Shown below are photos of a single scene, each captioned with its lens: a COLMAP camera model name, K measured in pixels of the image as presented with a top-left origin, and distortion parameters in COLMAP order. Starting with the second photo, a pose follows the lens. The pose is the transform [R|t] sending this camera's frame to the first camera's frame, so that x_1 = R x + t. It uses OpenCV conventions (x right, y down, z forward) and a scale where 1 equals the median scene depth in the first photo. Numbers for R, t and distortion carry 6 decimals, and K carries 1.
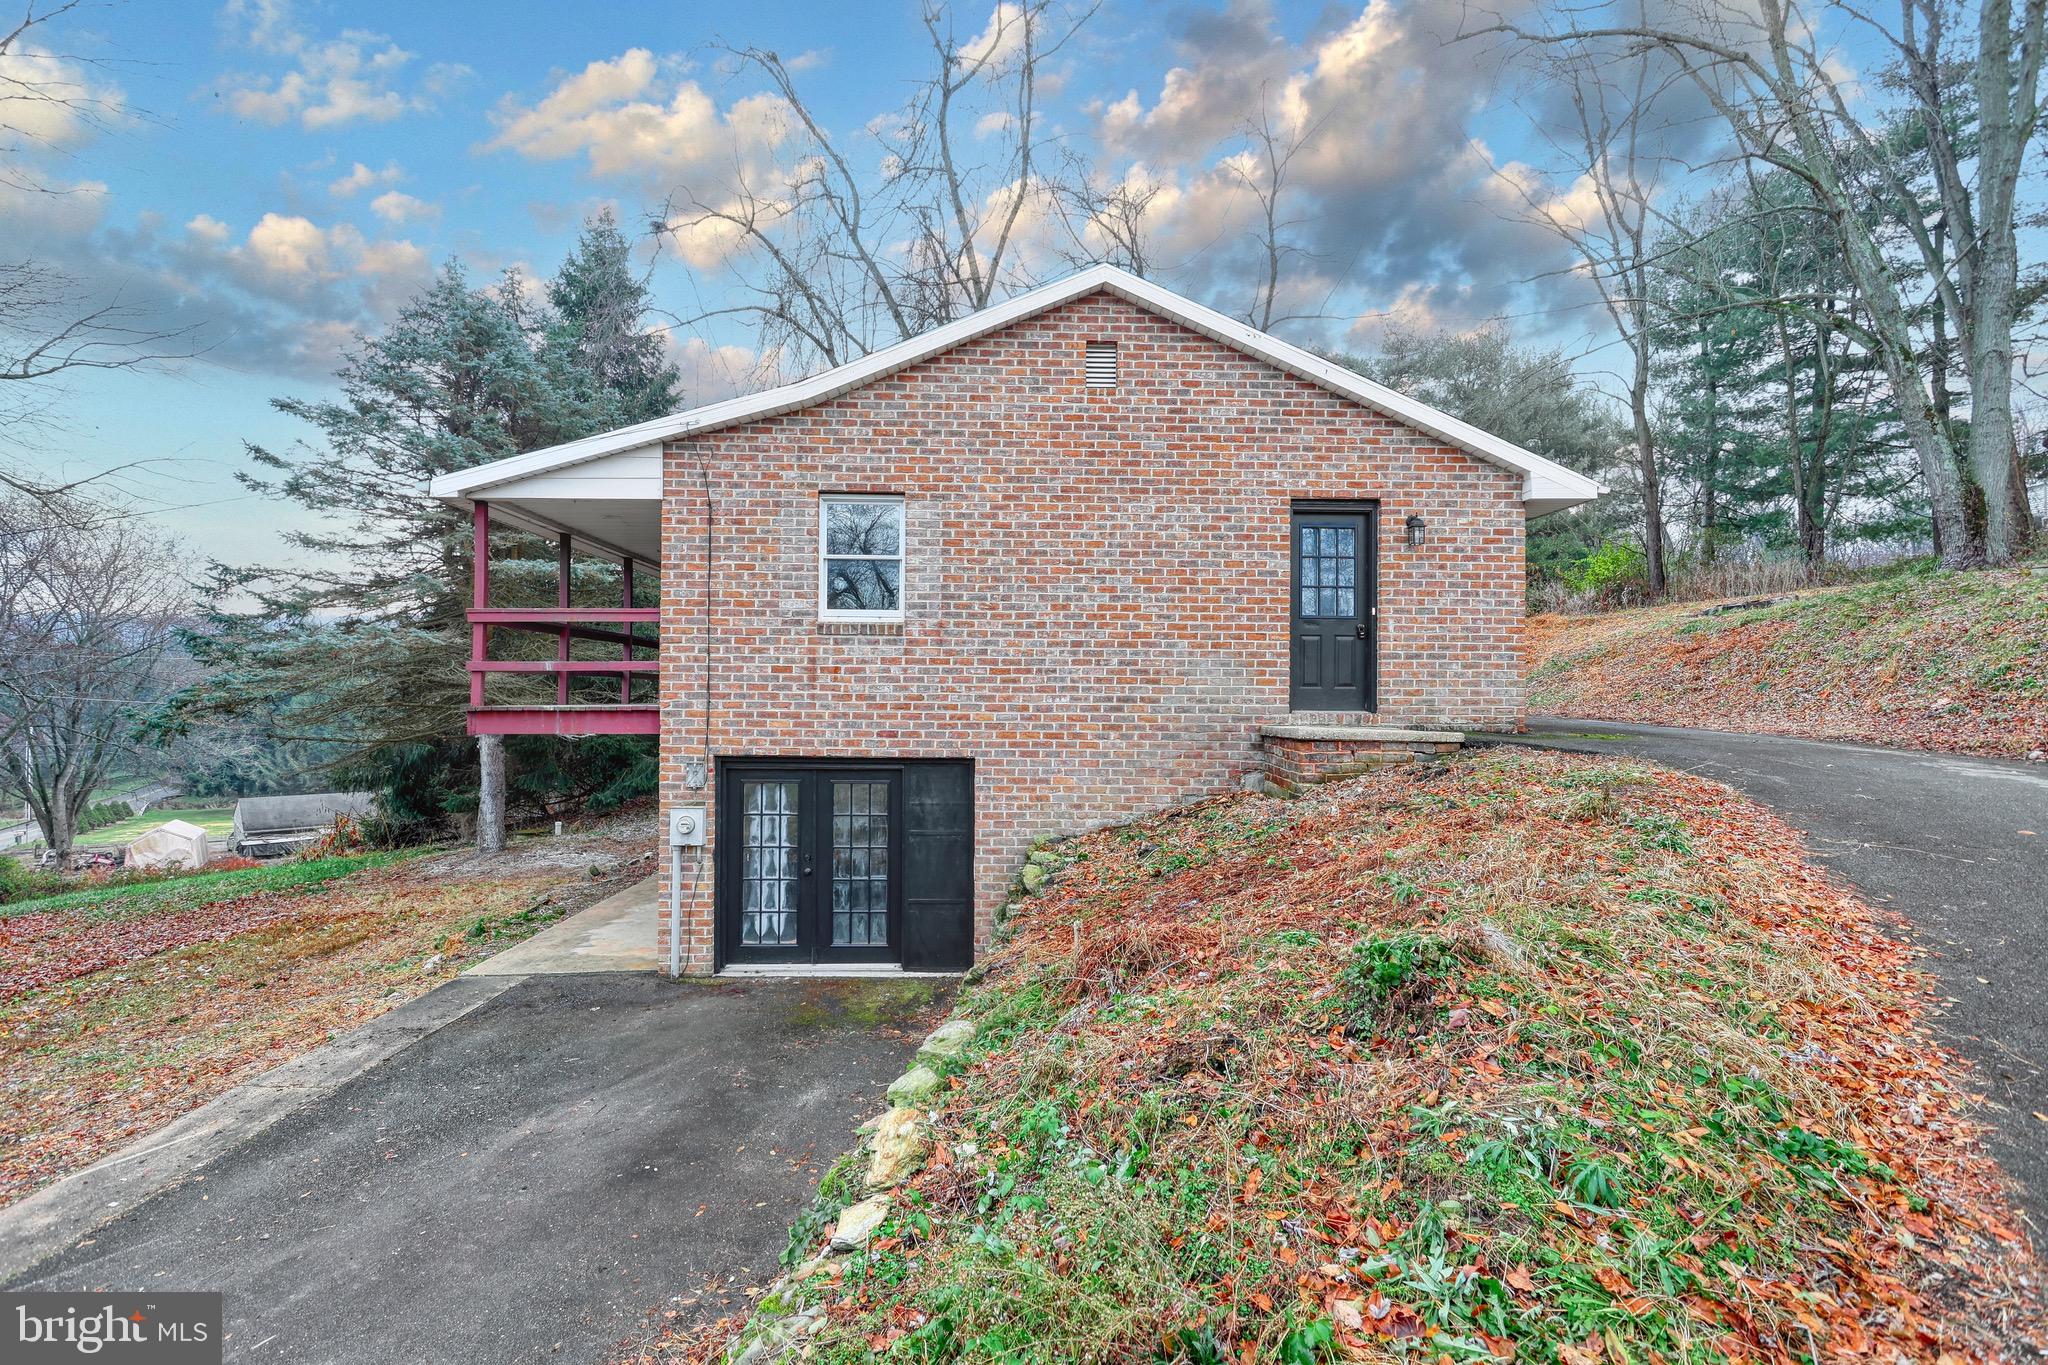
lens RADIAL K [[965.0, 0, 1024.0], [0, 965.0, 682.5], [0, 0, 1]] dist [-0.001087, 0.001349]
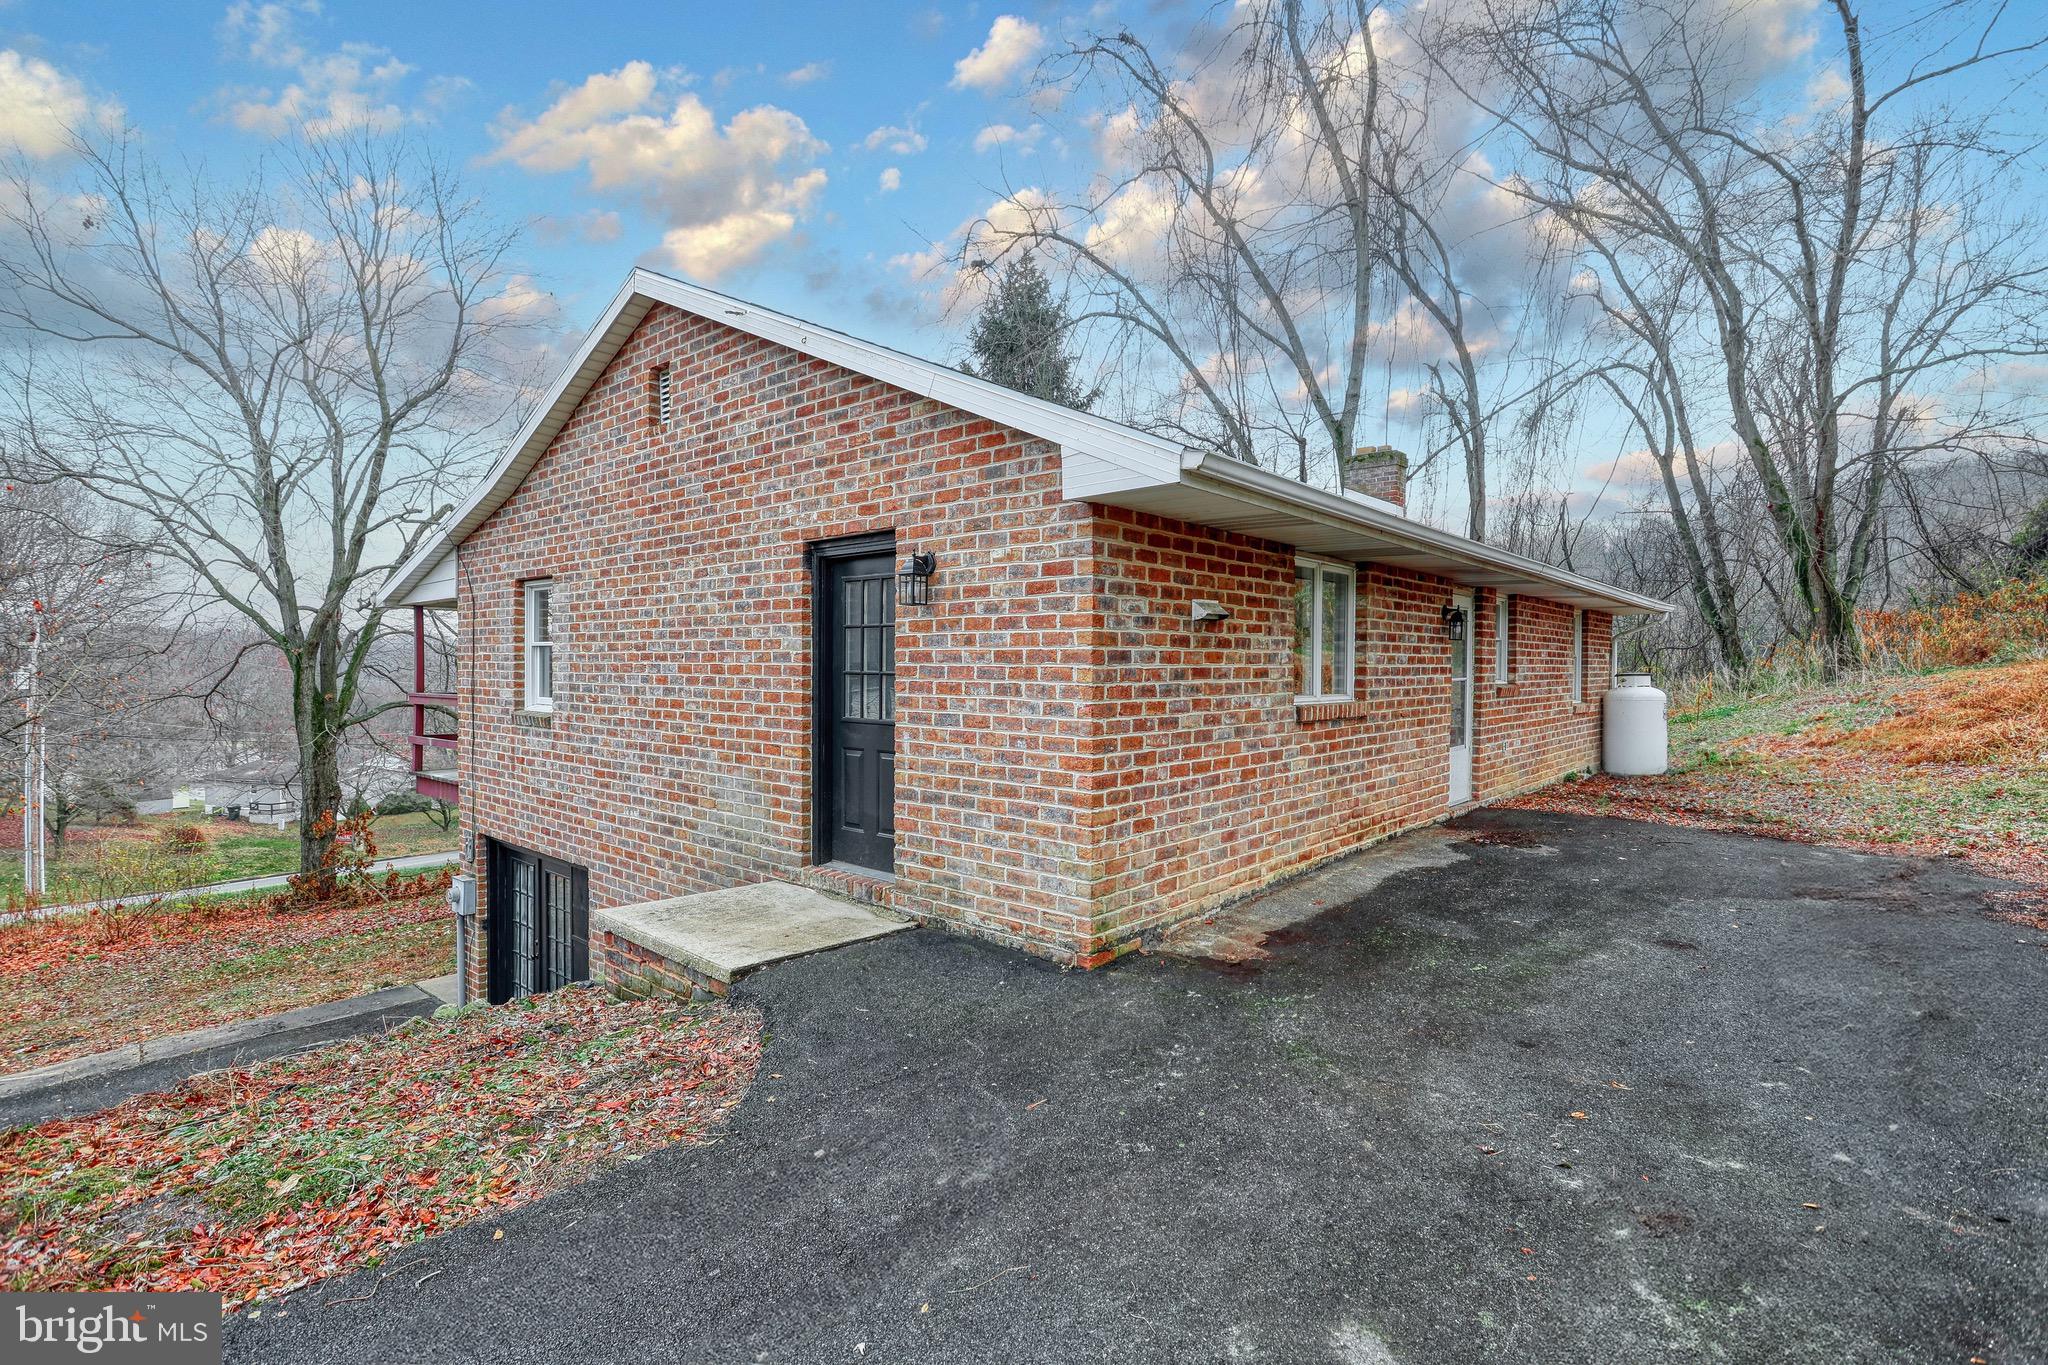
lens RADIAL K [[965.0, 0, 1024.0], [0, 965.0, 682.5], [0, 0, 1]] dist [-0.001087, 0.001349]
pose [[0.727391, 0.008664, -0.686168, 0.842691], [0.008209, 0.999739, 0.021325, -0.108415], [0.686174, -0.021144, 0.727130, 0.624953]]
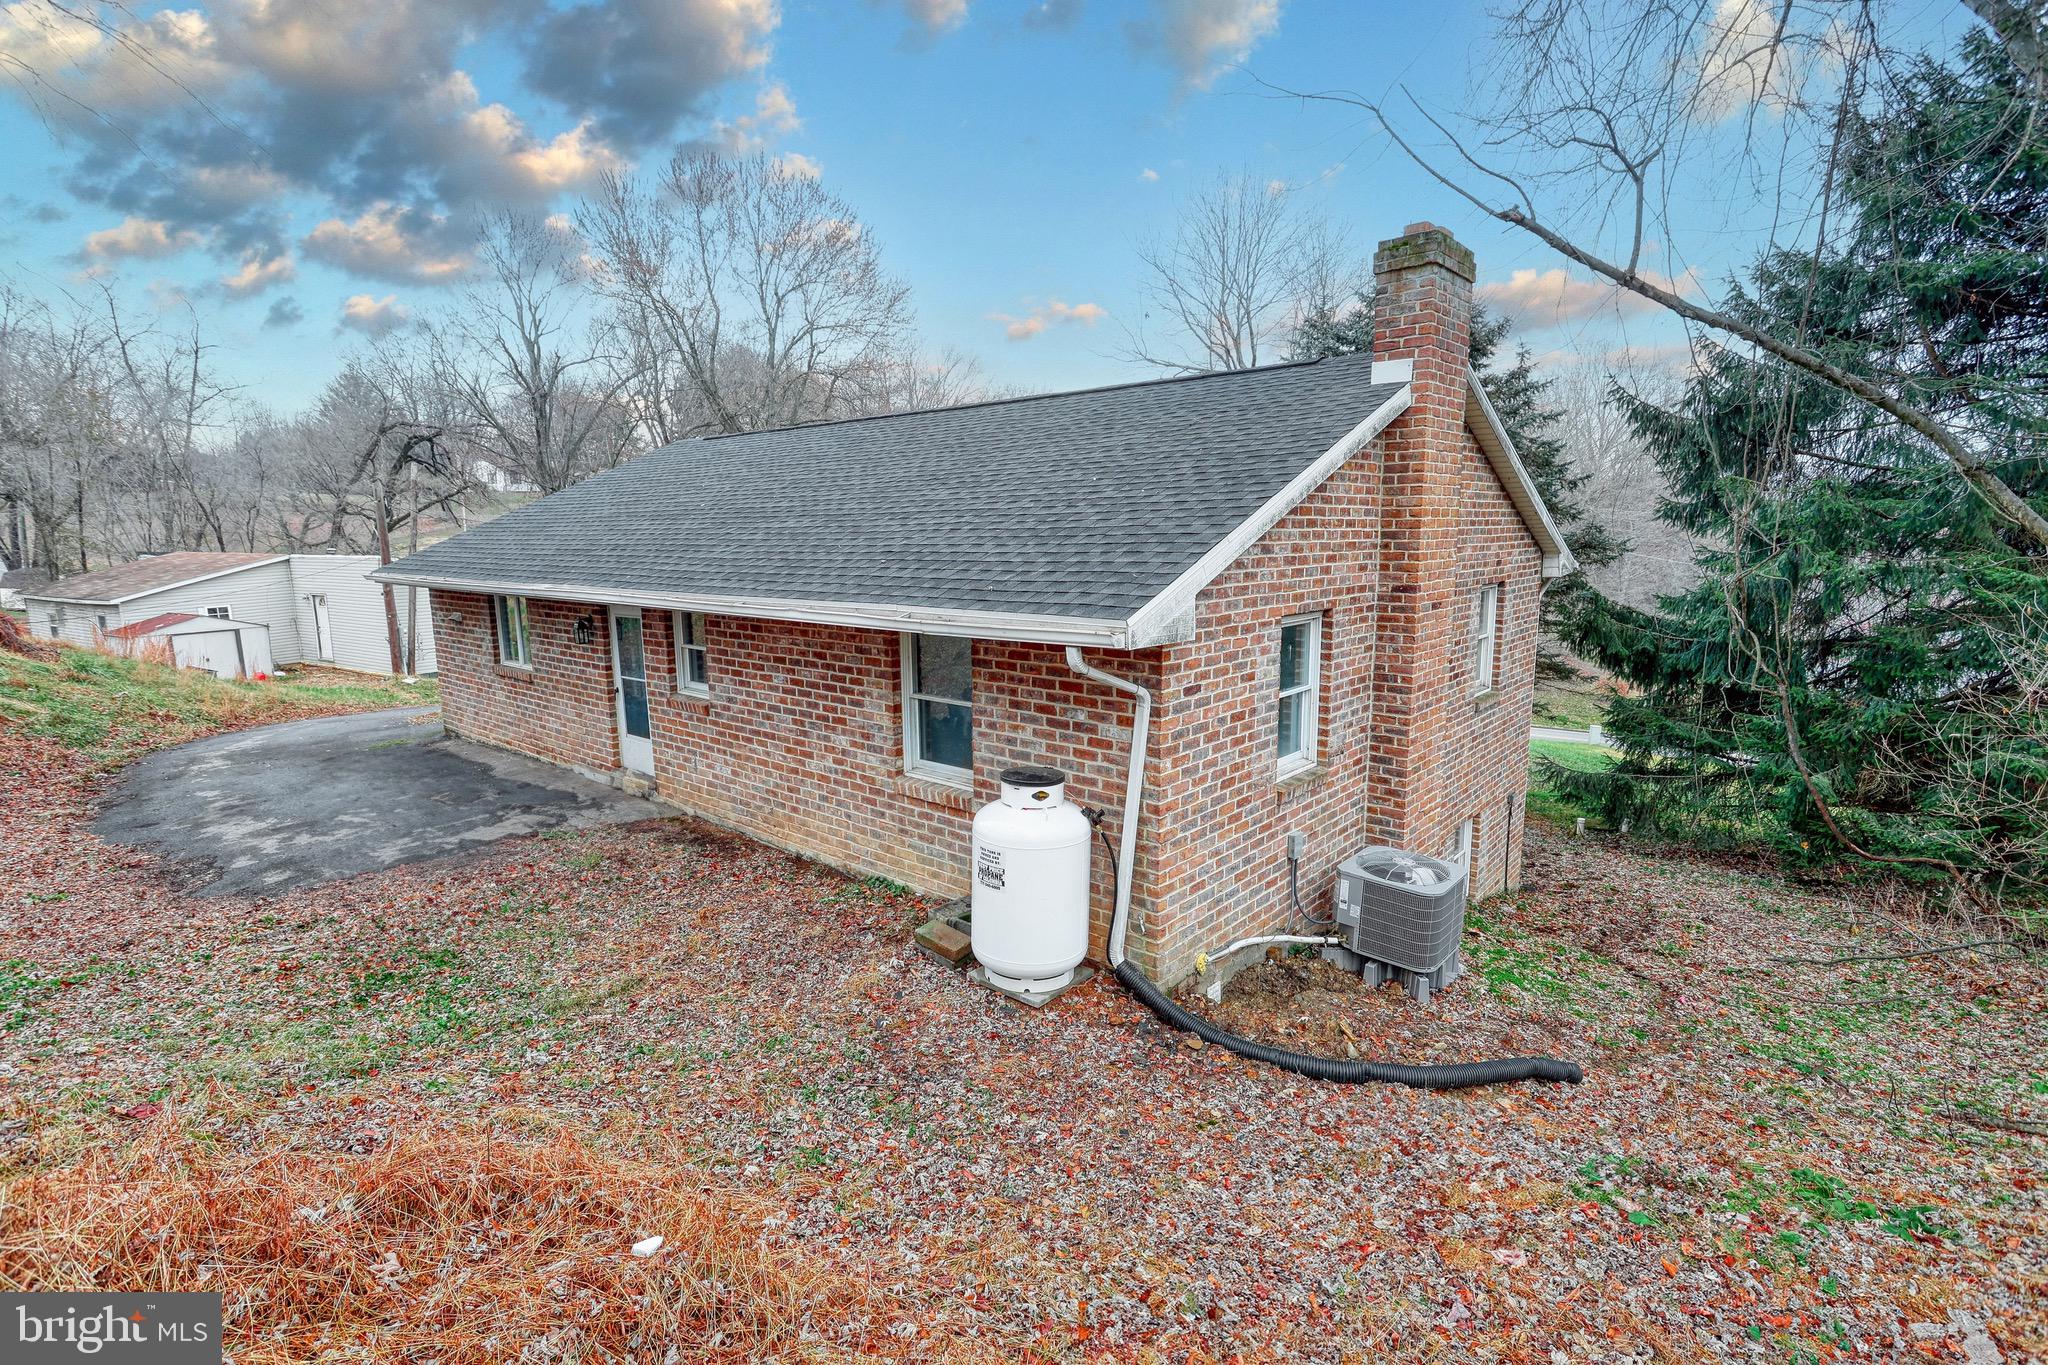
lens RADIAL K [[965.0, 0, 1024.0], [0, 965.0, 682.5], [0, 0, 1]] dist [-0.001087, 0.001349]
pose [[-0.690699, 0.119299, -0.713234, 0.971380], [0.017950, 0.988822, 0.148013, -0.238719], [0.722919, 0.089430, -0.685120, 2.719494]]
